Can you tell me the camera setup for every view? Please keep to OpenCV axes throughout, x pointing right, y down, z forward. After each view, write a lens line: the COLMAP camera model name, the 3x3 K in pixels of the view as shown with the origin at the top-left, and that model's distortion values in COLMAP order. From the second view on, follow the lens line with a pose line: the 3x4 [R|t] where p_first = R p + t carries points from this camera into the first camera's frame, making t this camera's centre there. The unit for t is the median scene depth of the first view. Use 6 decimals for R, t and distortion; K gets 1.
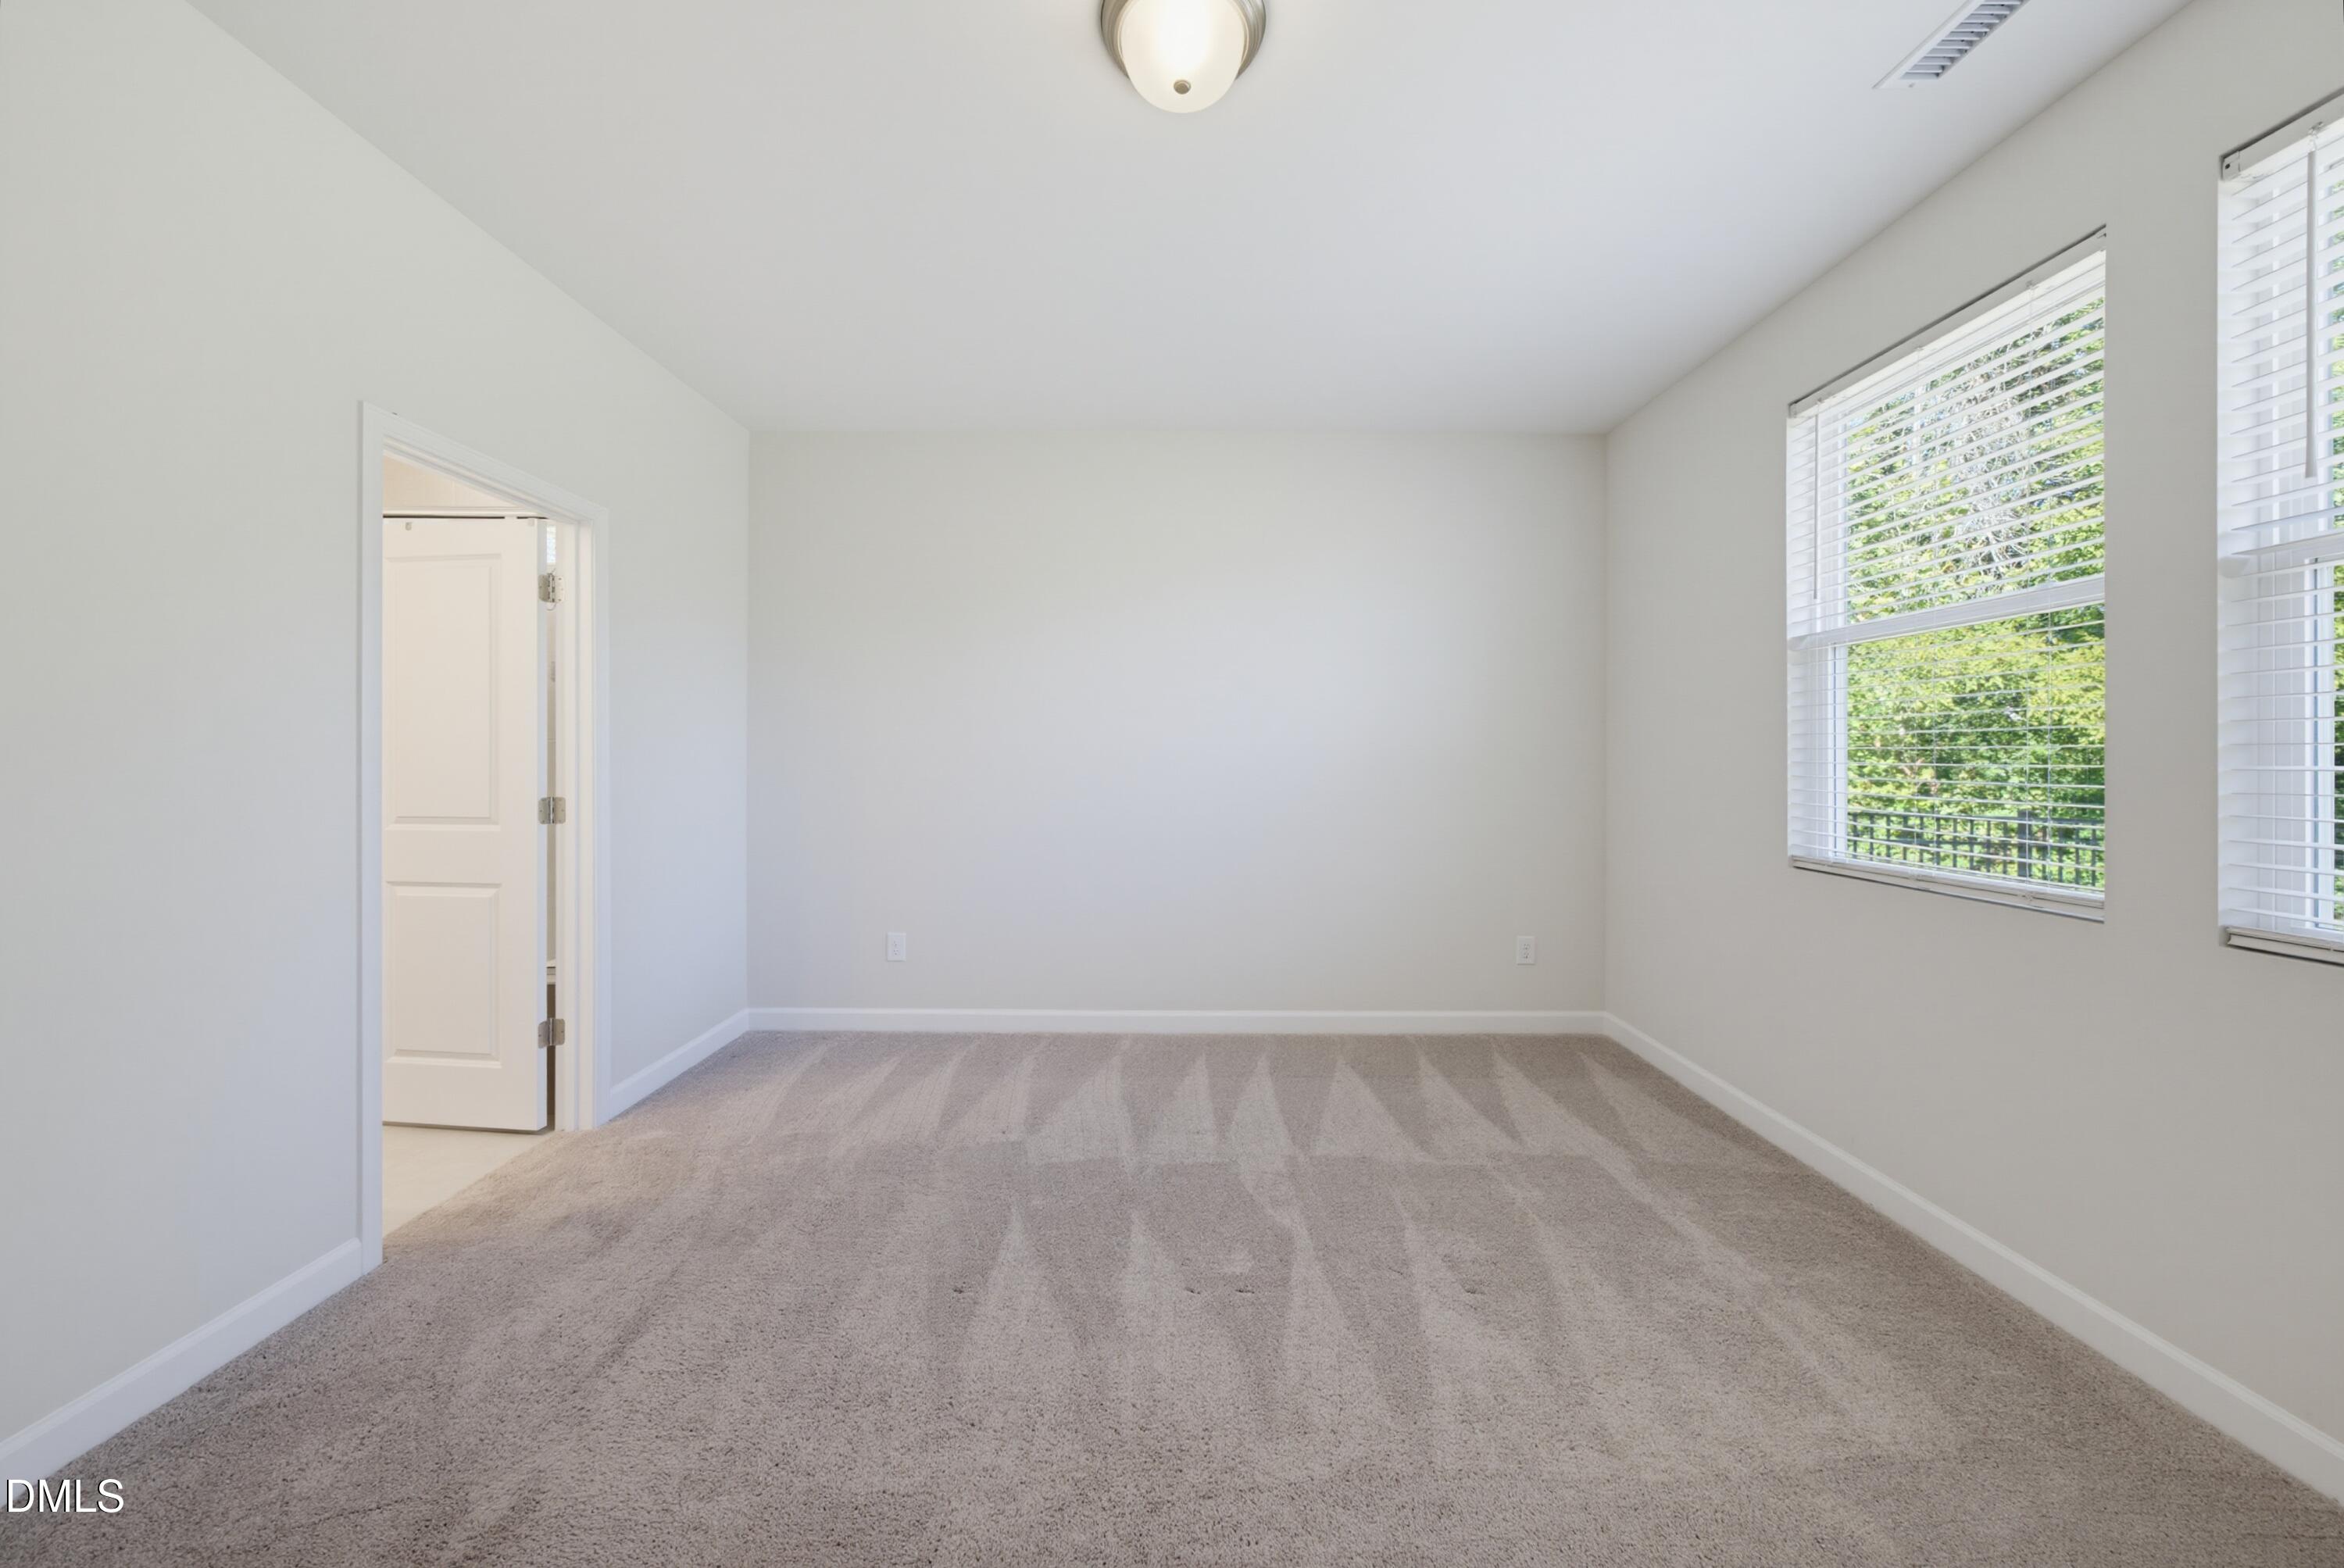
lens RADIAL K [[810.6, 0, 1133.7], [0, 810.6, 747.2], [0, 0, 1]] dist [-0.011395, 0.004428]
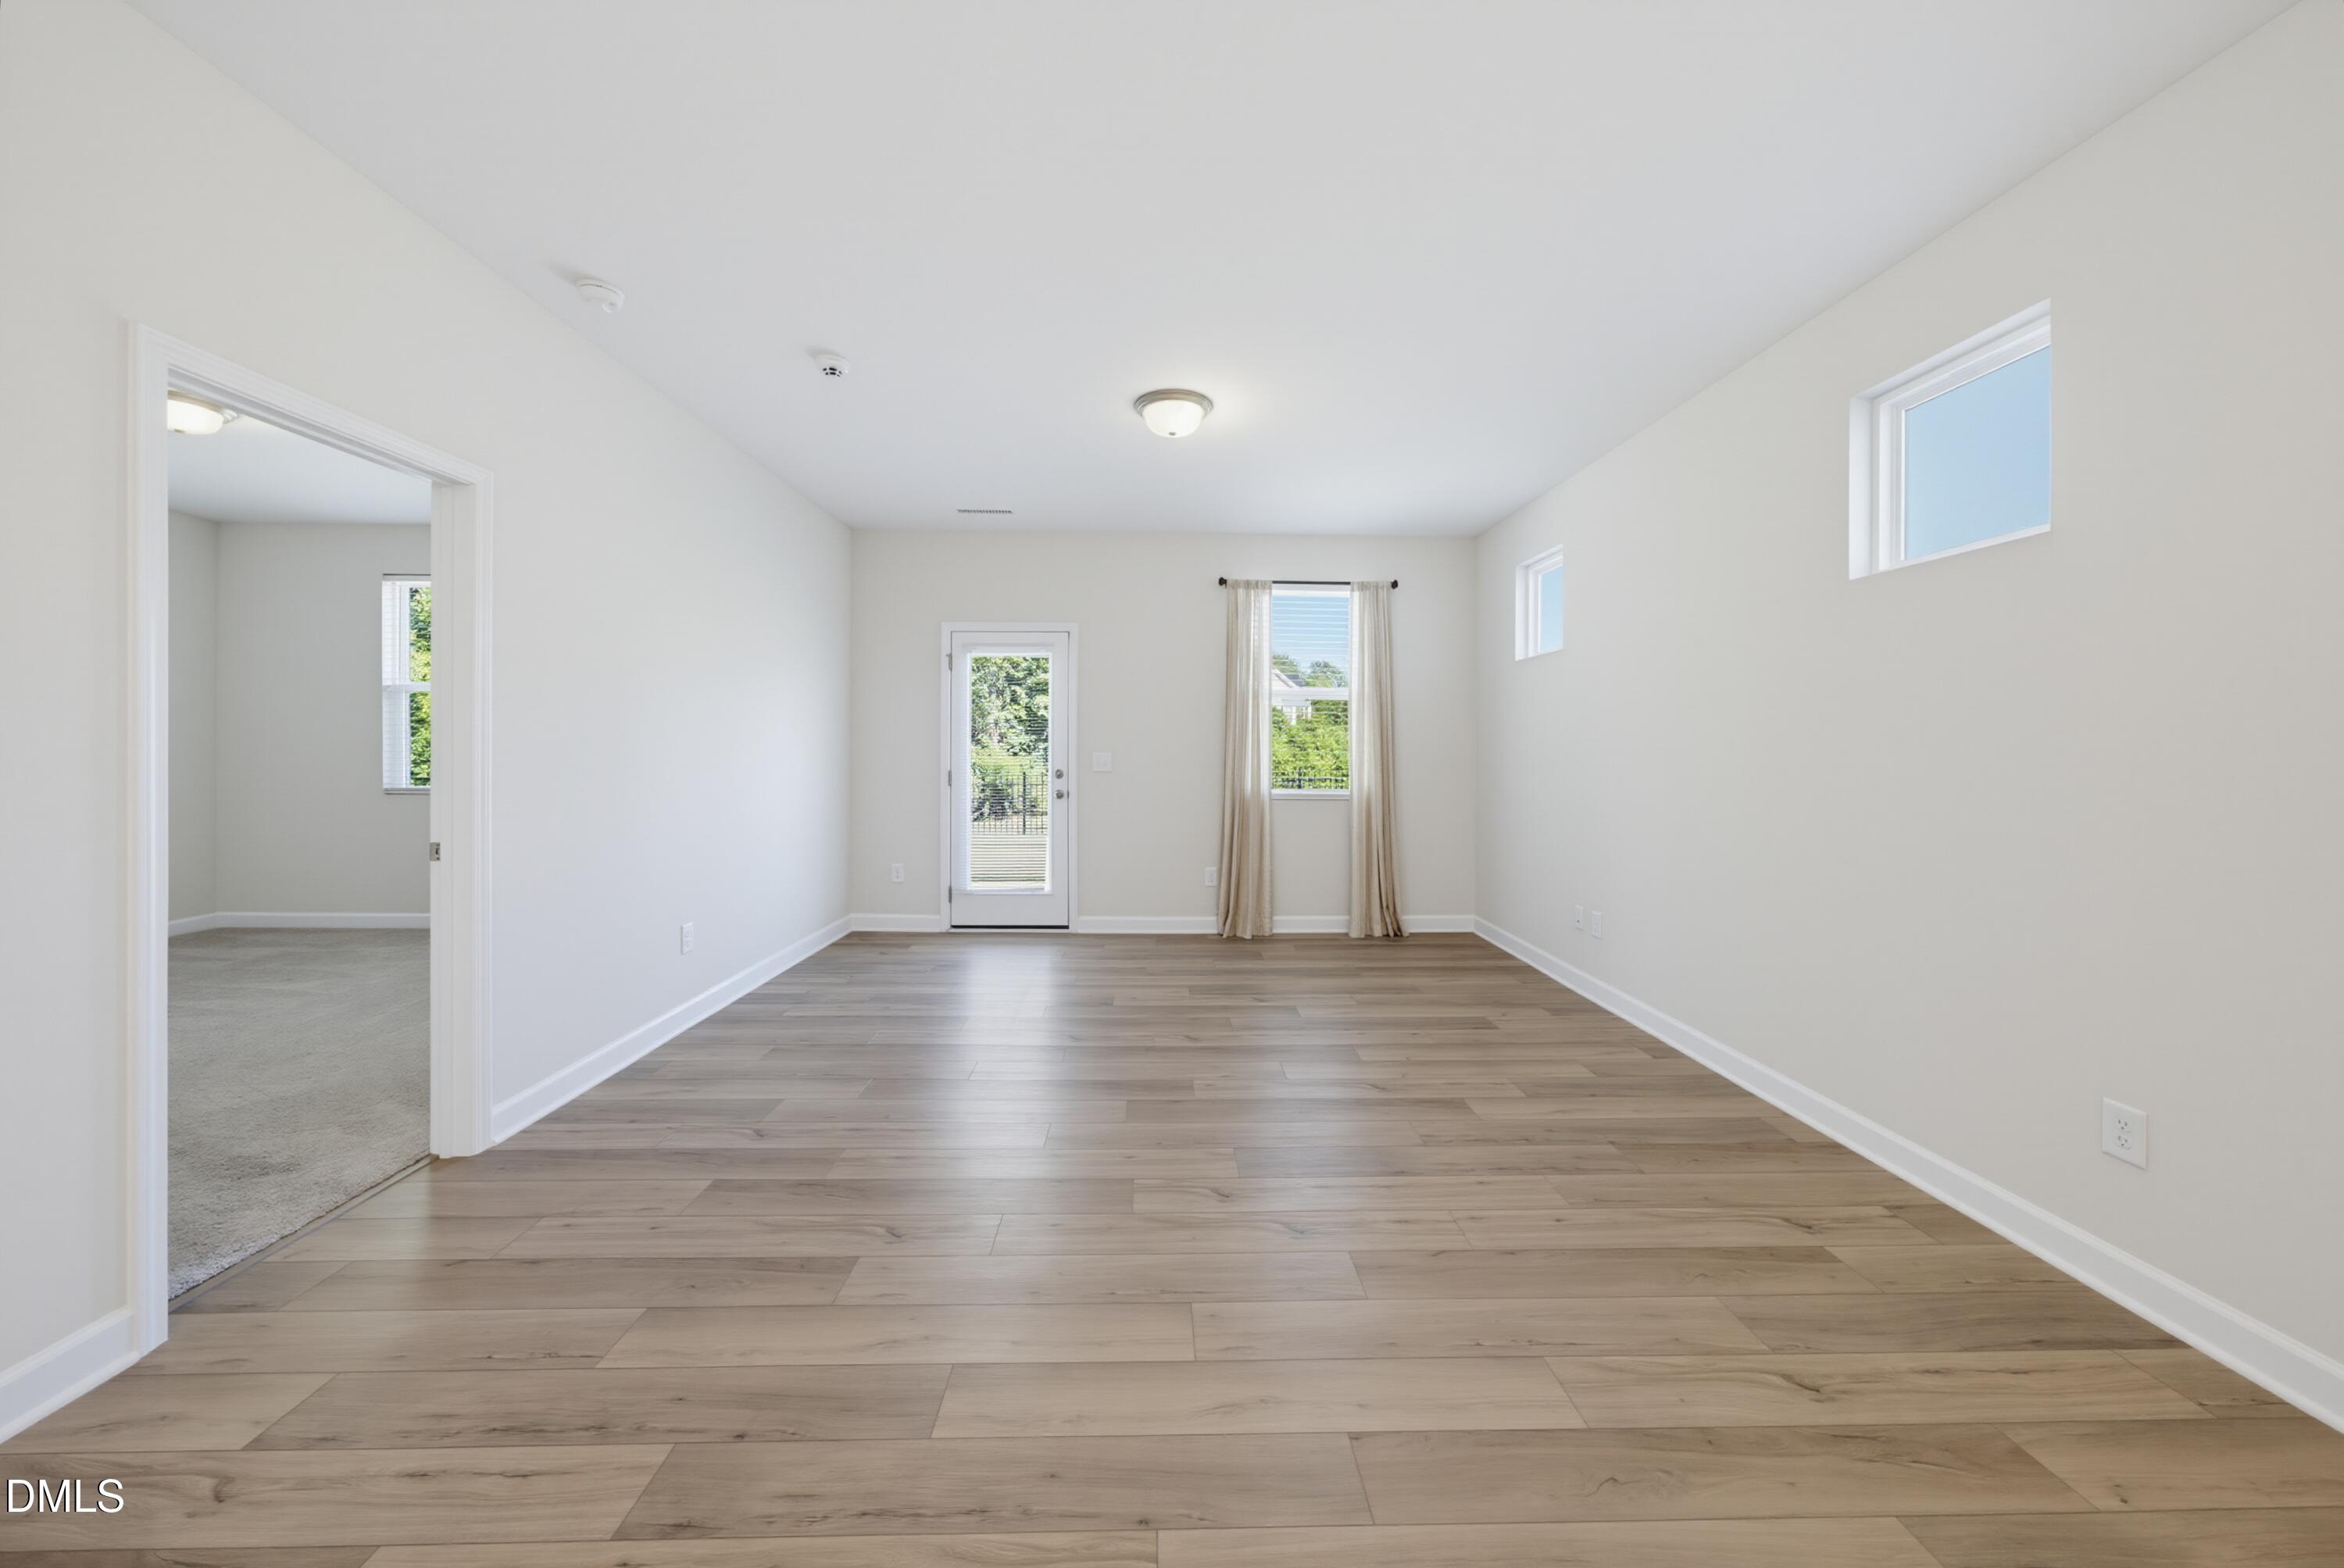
lens RADIAL K [[810.6, 0, 1172.9], [0, 810.6, 751.8], [0, 0, 1]] dist [-0.011395, 0.004428]
pose [[-0.040875, -0.007089, 0.999139, -1.313777], [-0.015480, 0.999859, 0.006460, -0.007580], [-0.999044, -0.015203, -0.040979, -0.934871]]
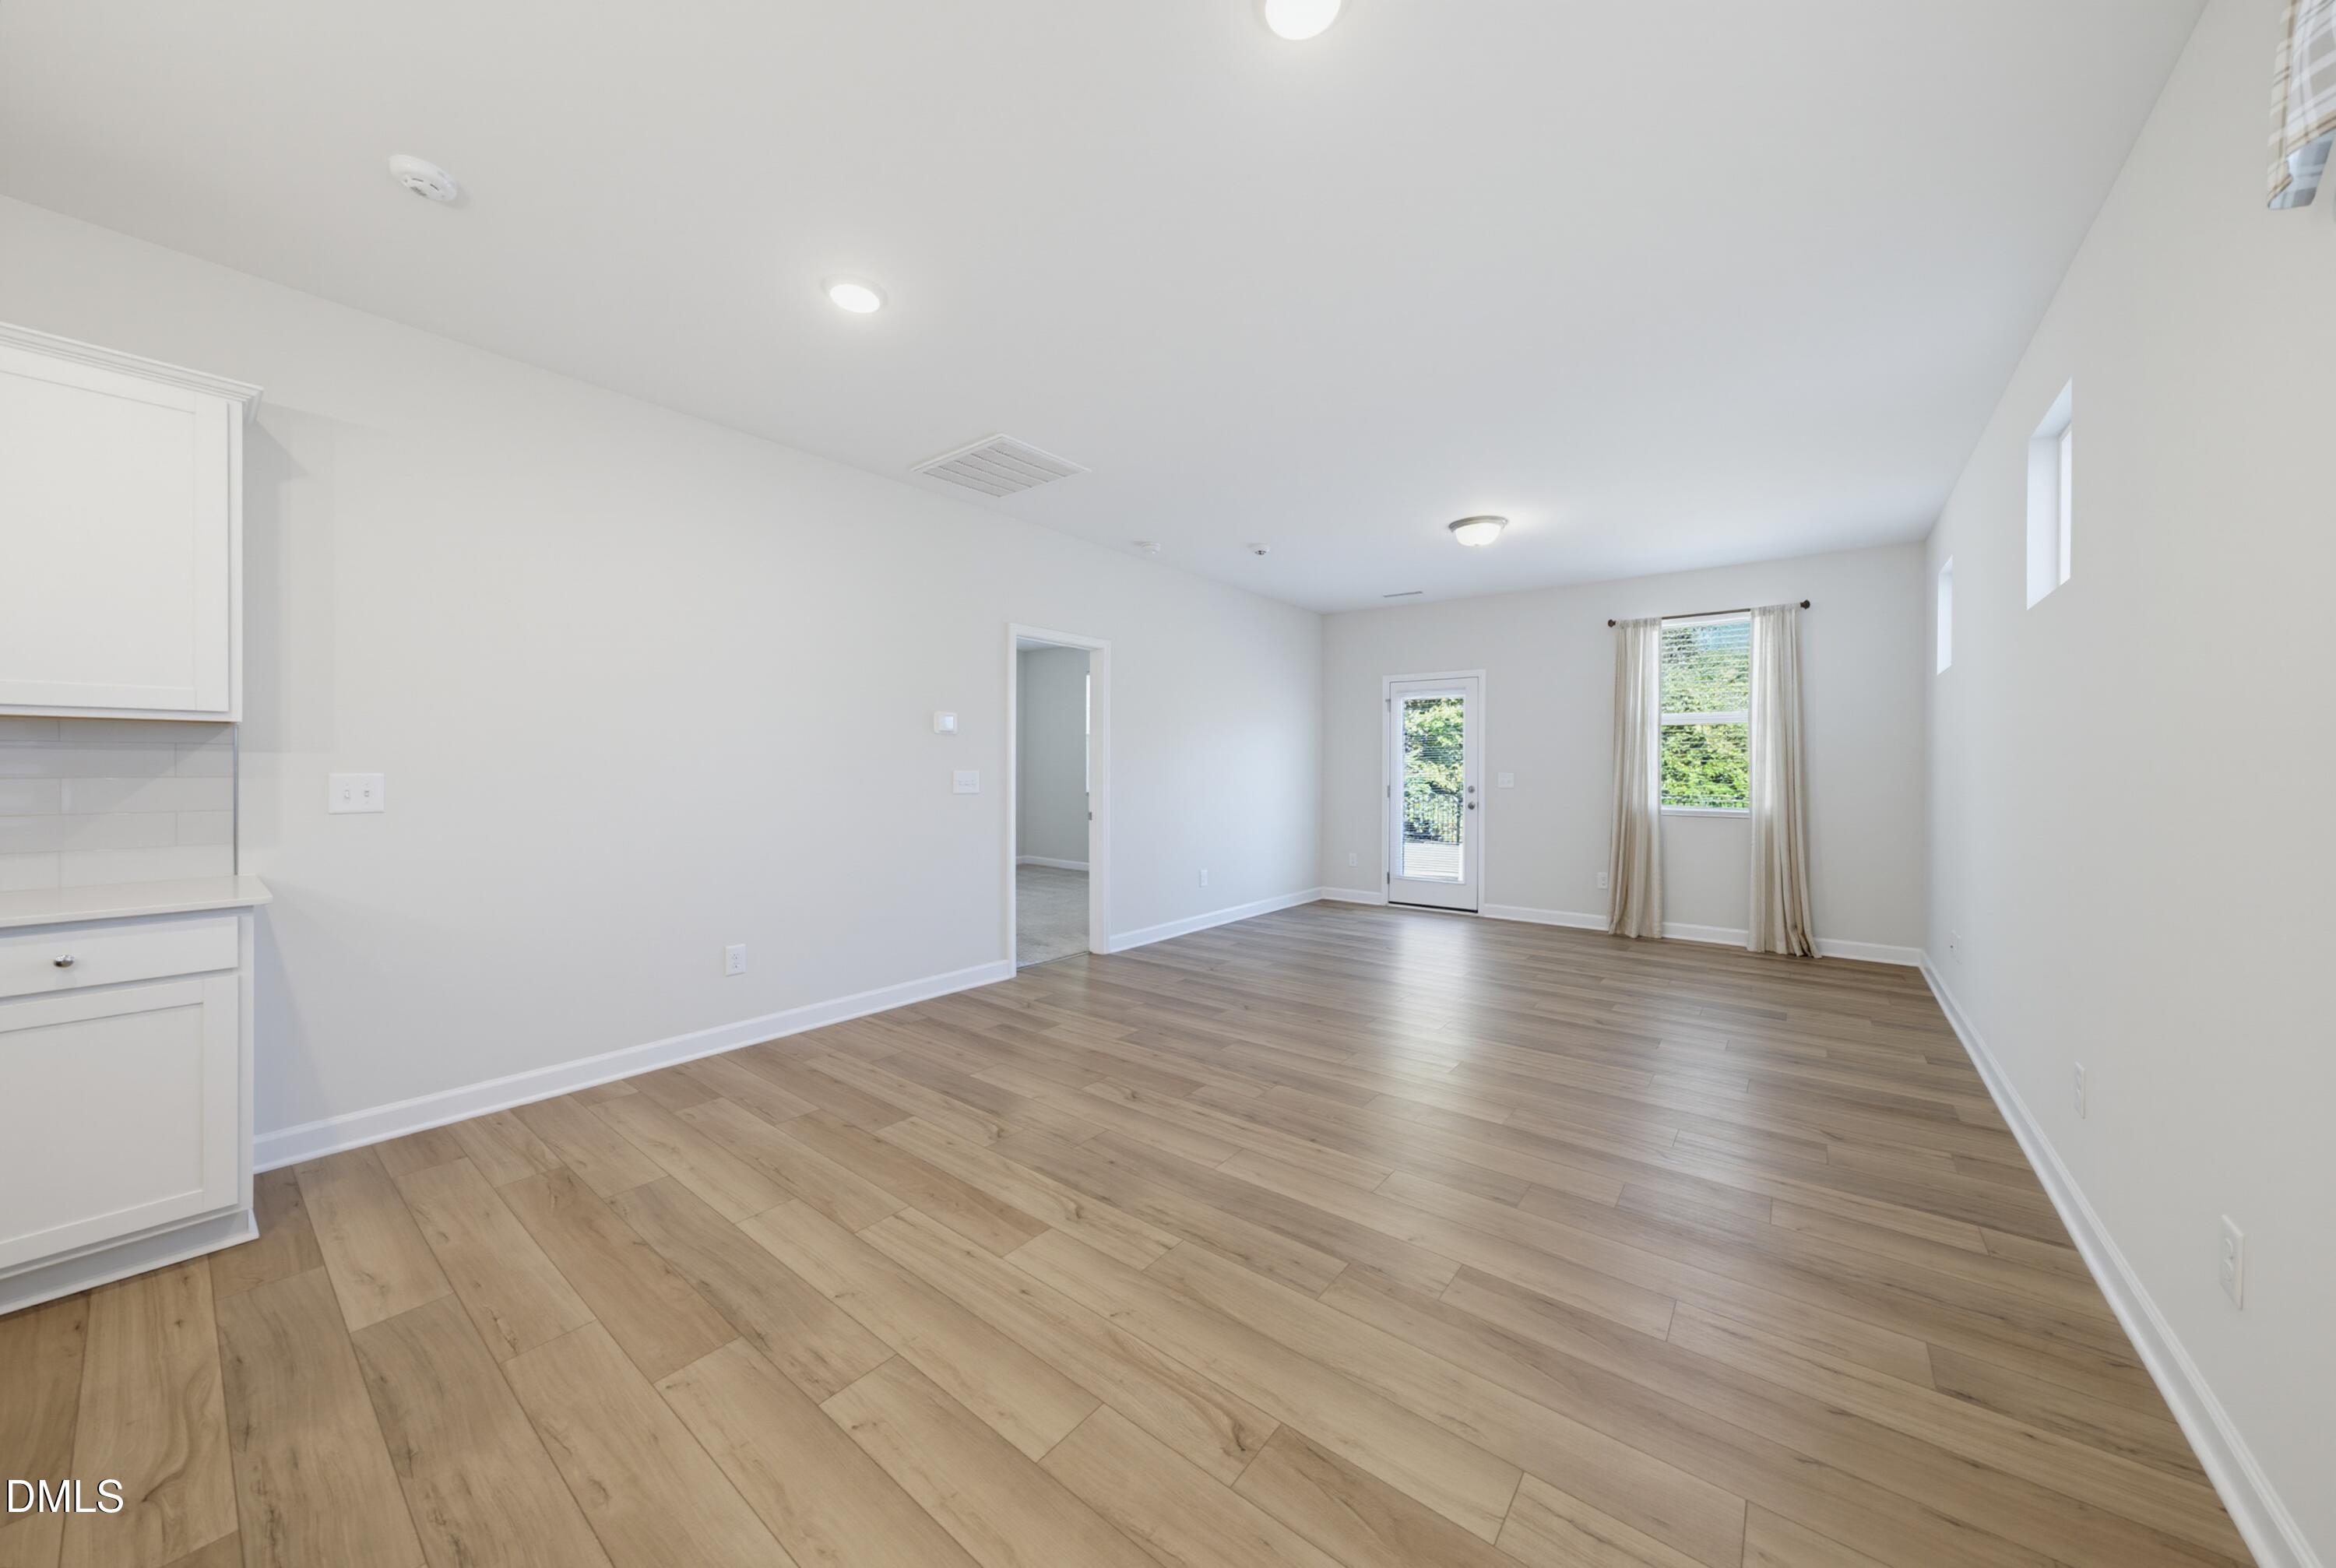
lens RADIAL K [[807.8, 0, 1174.9], [0, 807.8, 768.9], [0, 0, 1]] dist [-0.011395, 0.004428]
pose [[0.604961, -0.000738, 0.796255, -1.889386], [-0.010767, 0.999901, 0.009107, -0.013710], [-0.796182, -0.014083, 0.604893, -1.559859]]
